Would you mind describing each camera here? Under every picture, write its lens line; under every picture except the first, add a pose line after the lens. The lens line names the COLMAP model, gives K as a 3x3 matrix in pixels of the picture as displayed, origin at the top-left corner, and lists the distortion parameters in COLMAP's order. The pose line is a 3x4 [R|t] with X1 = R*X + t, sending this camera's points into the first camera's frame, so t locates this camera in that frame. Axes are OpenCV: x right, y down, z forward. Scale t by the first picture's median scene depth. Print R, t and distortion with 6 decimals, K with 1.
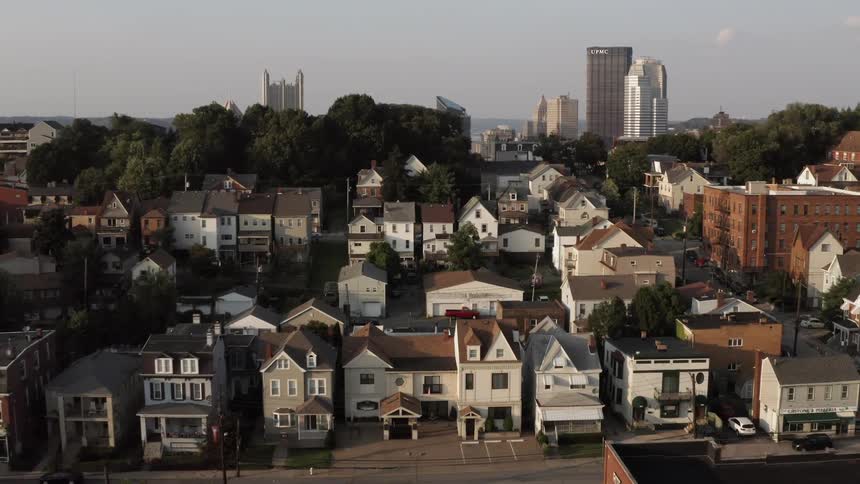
lens RADIAL K [[970.2, 0, 429.0], [0, 970.2, 237.3], [0, 0, 1]] dist [-0.185525, 0.000000]
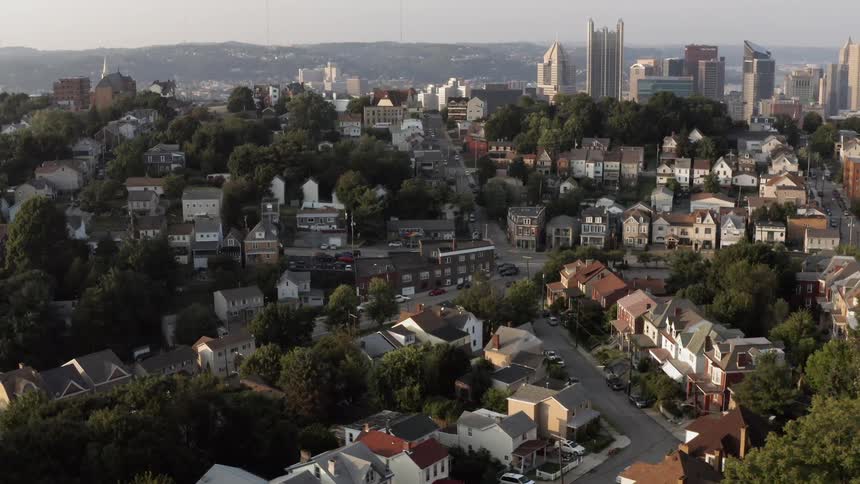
lens RADIAL K [[970.2, 0, 430.6], [0, 970.2, 240.4], [0, 0, 1]] dist [-0.185525, 0.000000]
pose [[0.949967, 0.056438, -0.307210, 0.096032], [-0.031324, 0.995796, 0.086078, -0.021814], [0.310776, -0.072148, 0.947741, -1.113223]]
